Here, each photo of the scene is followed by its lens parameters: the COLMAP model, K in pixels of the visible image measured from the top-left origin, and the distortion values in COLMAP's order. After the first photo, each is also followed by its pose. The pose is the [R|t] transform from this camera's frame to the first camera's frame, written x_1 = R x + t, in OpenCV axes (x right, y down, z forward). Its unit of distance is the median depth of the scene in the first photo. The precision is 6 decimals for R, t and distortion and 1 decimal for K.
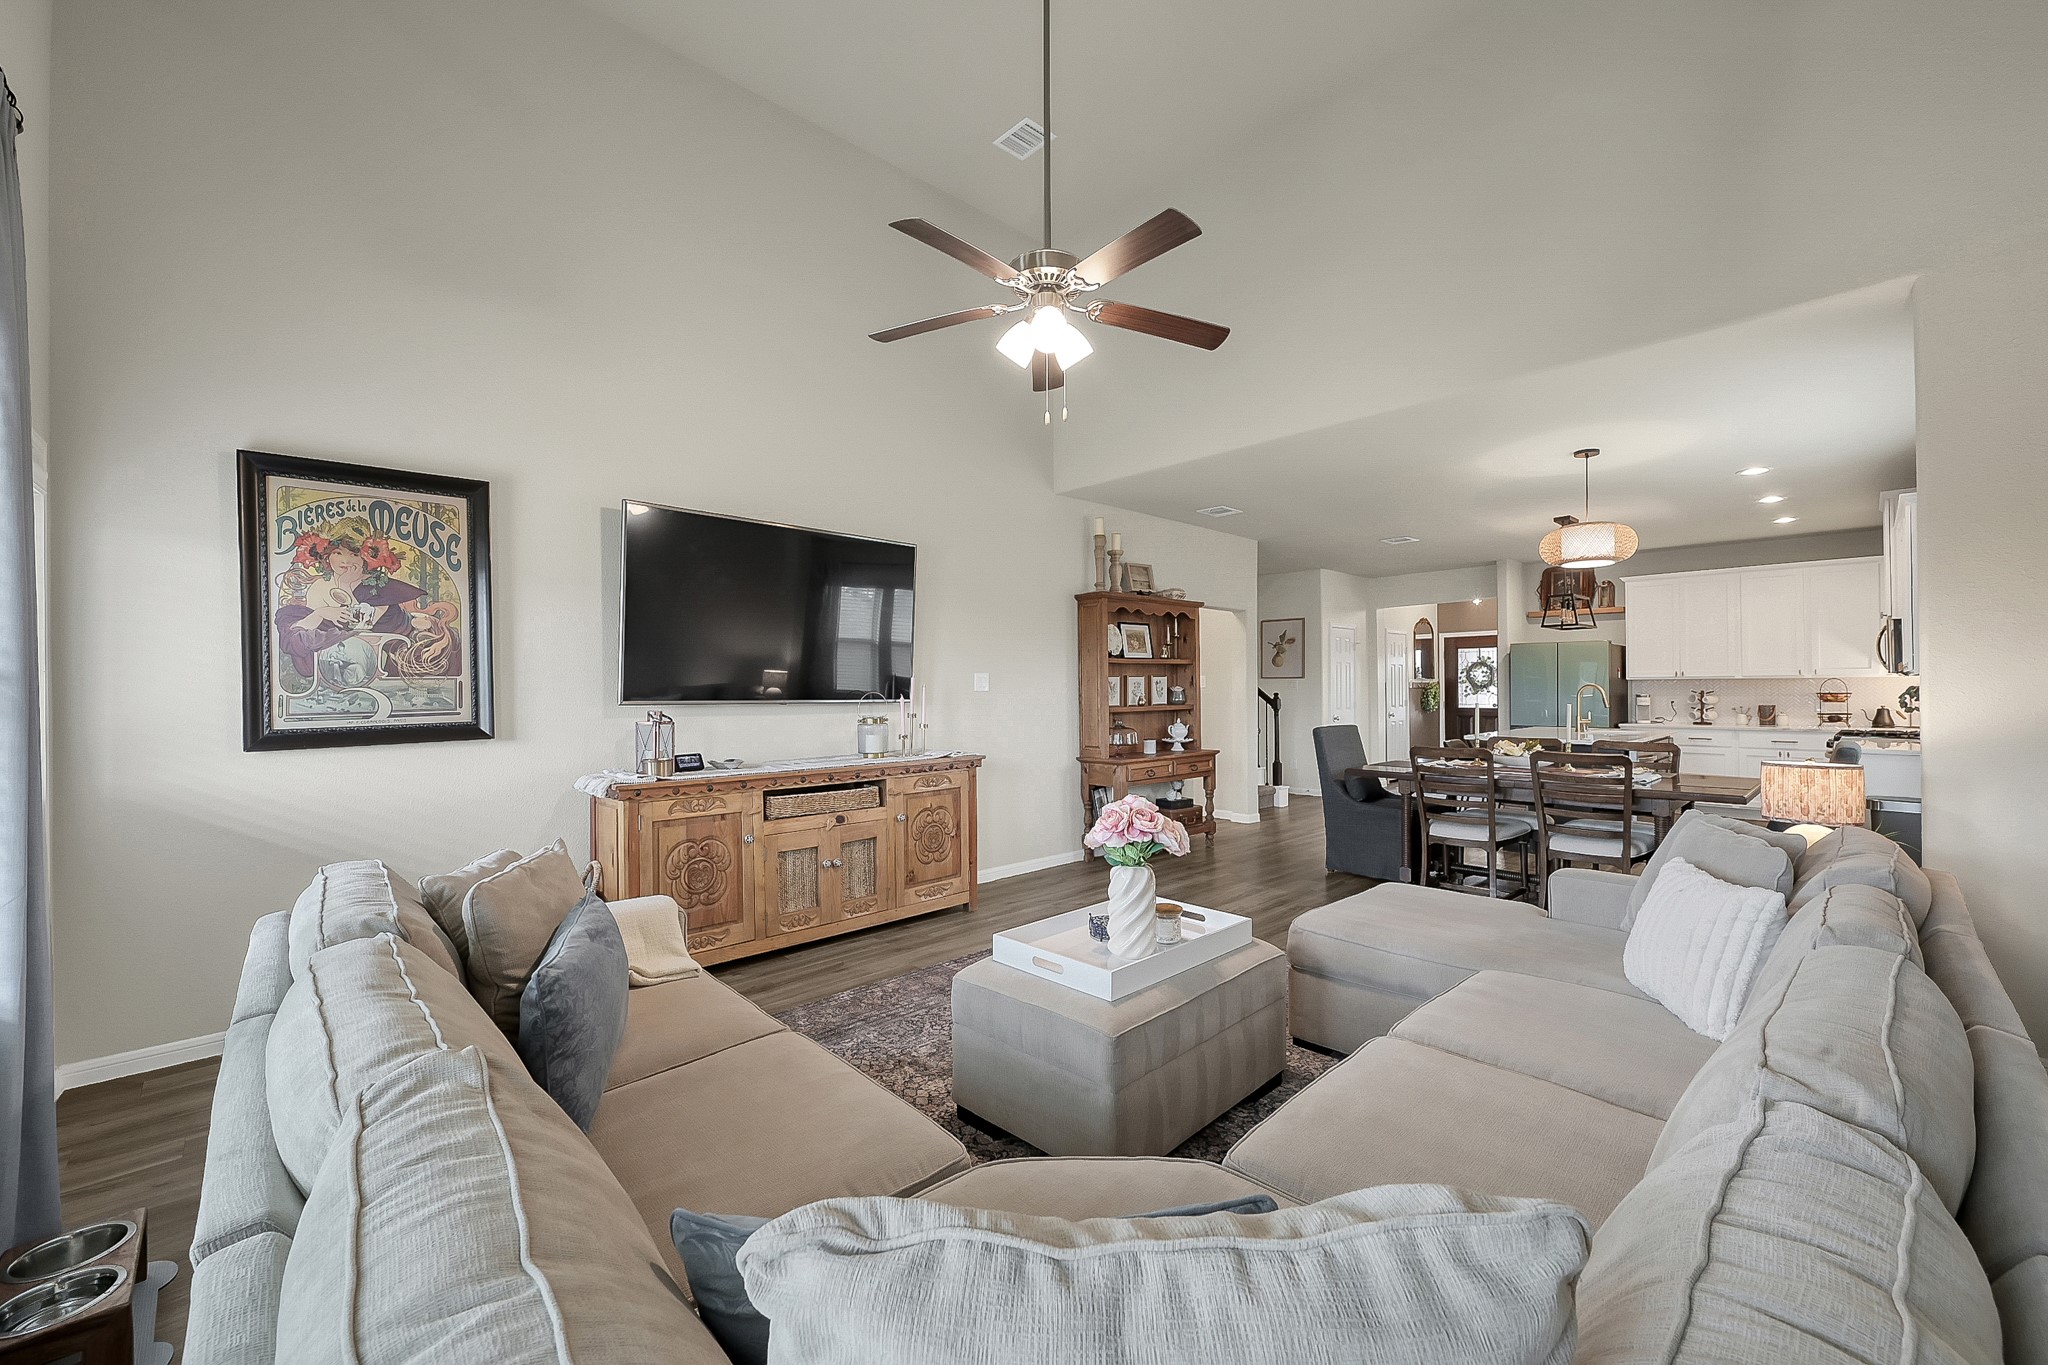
lens RADIAL K [[815.1, 0, 1042.9], [0, 815.1, 679.0], [0, 0, 1]] dist [-0.002902, 0.001151]
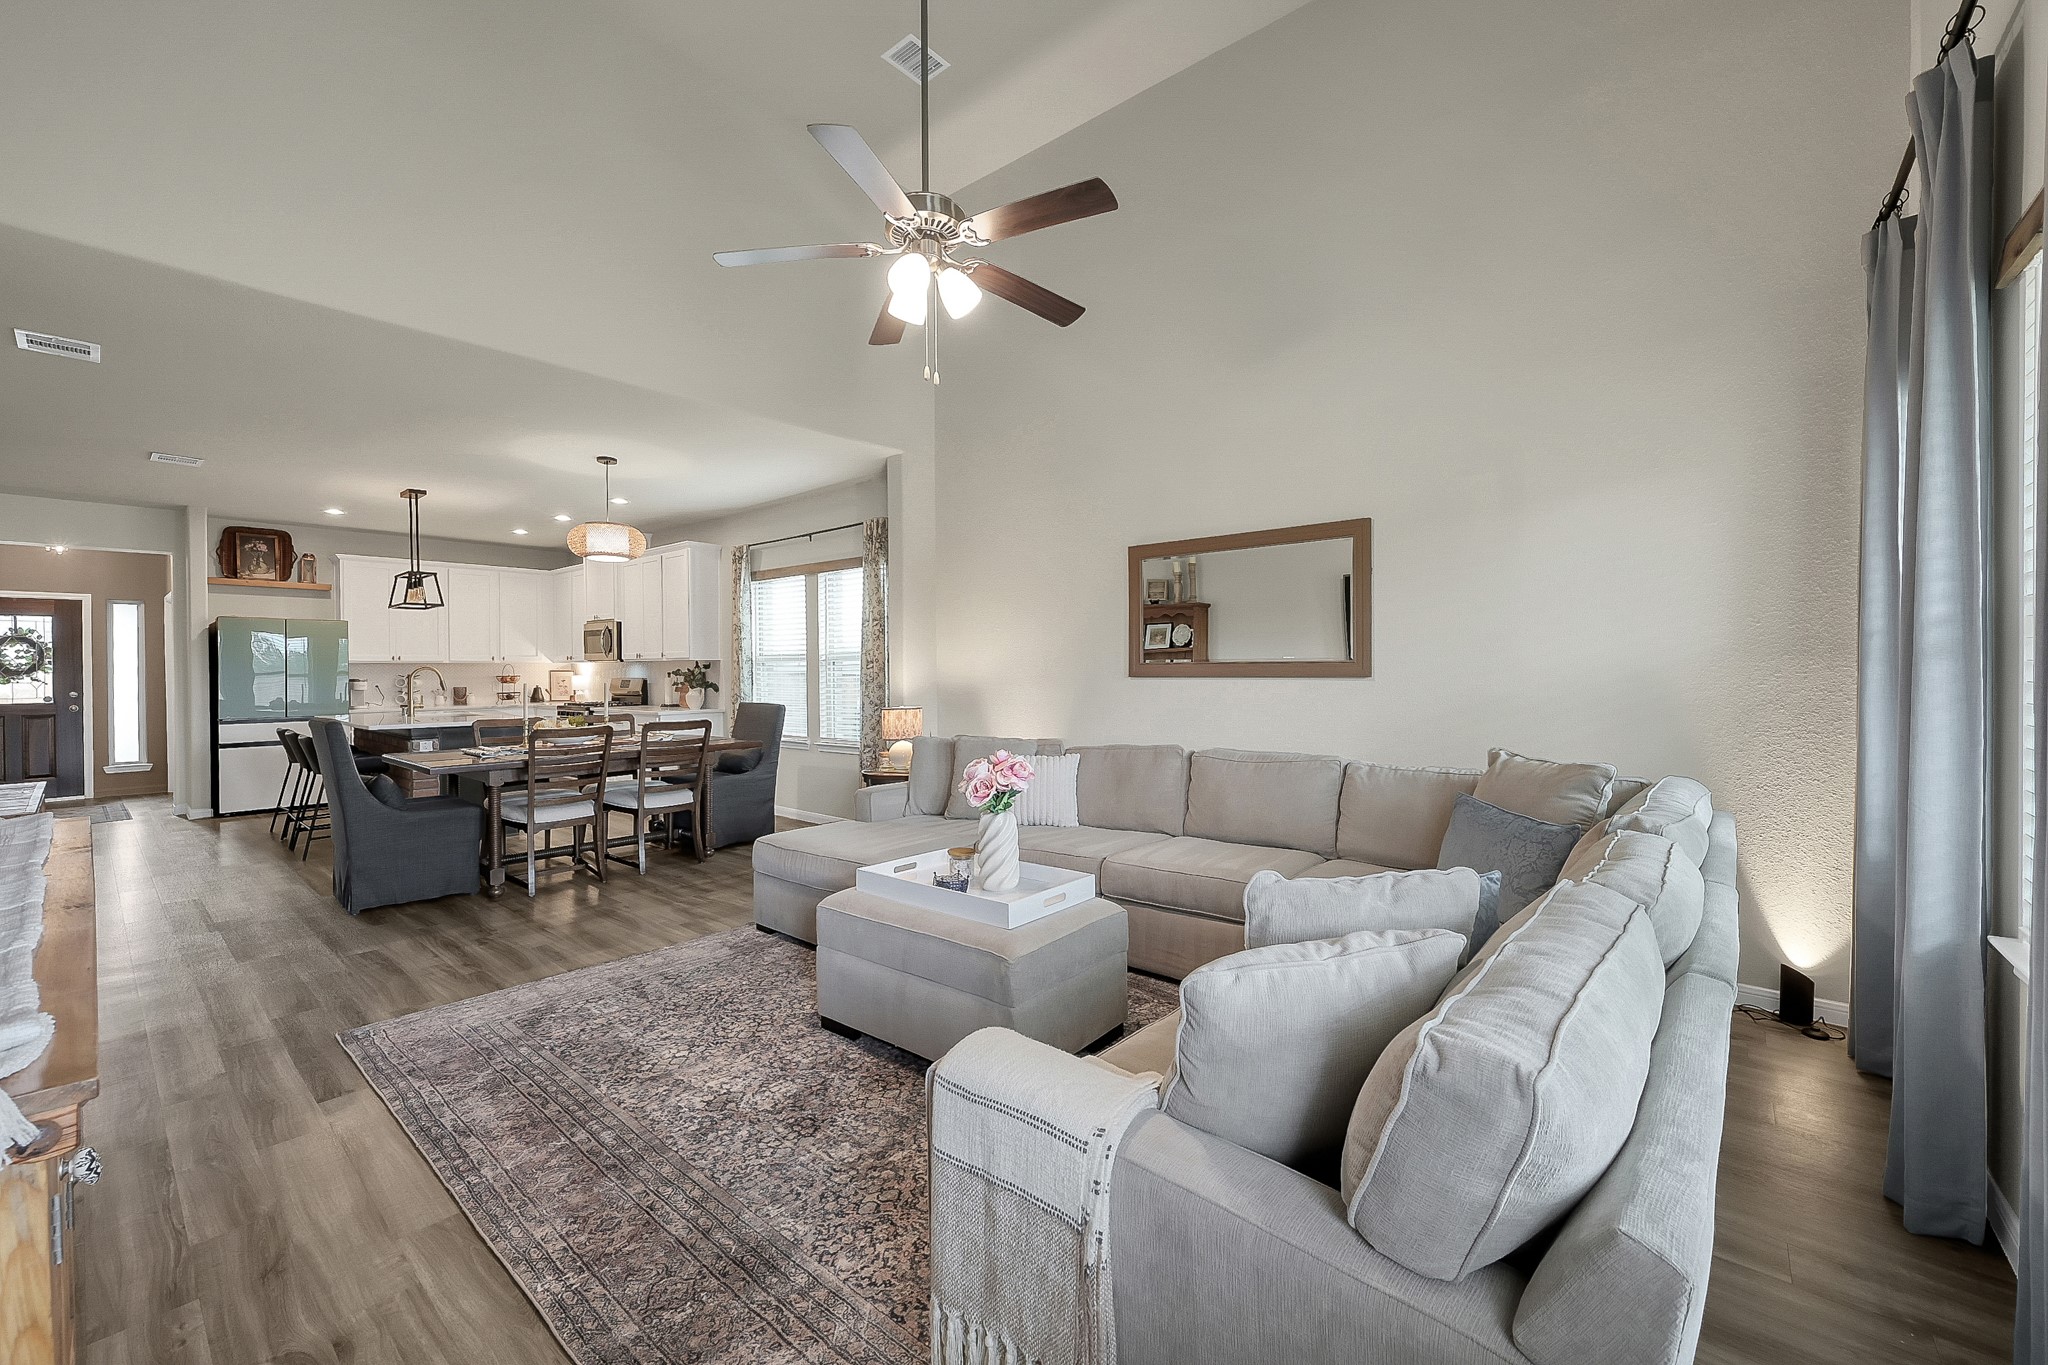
lens RADIAL K [[815.1, 0, 1014.8], [0, 815.1, 670.4], [0, 0, 1]] dist [-0.002902, 0.001151]
pose [[-0.083502, 0.002496, 0.996504, -0.328691], [-0.004270, 0.999987, -0.002863, 0.009526], [-0.996498, -0.004494, -0.083491, 0.337593]]
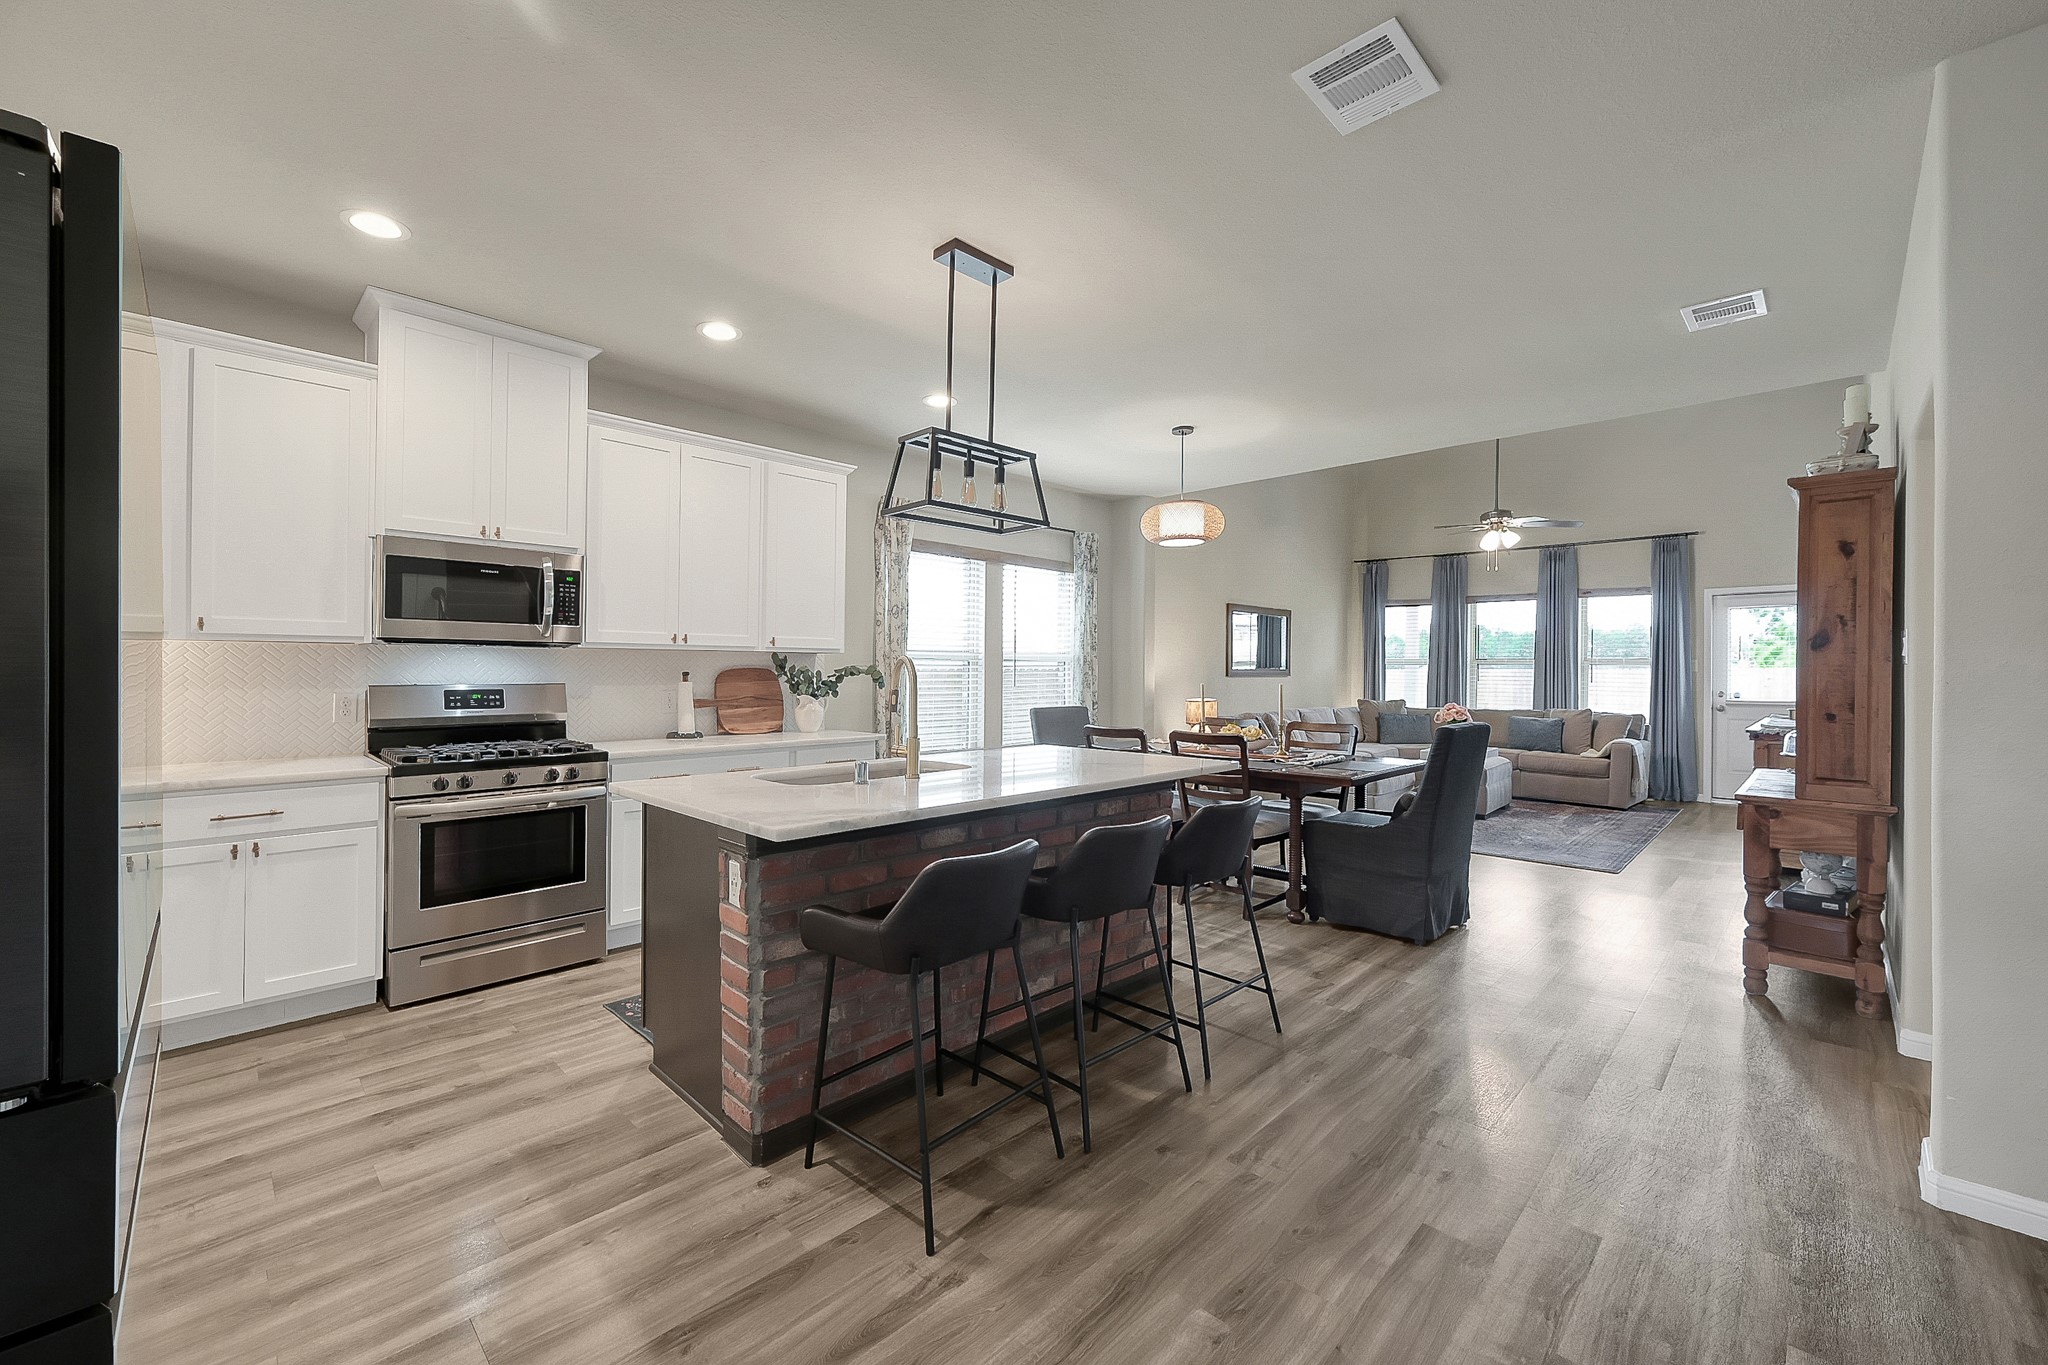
lens RADIAL K [[815.1, 0, 1013.8], [0, 815.1, 675.5], [0, 0, 1]] dist [-0.002902, 0.001151]
pose [[-0.999951, 0.000361, -0.009869, 0.559814], [0.000409, 0.999988, -0.004899, 0.016081], [0.009867, -0.004903, -0.999939, 1.269164]]
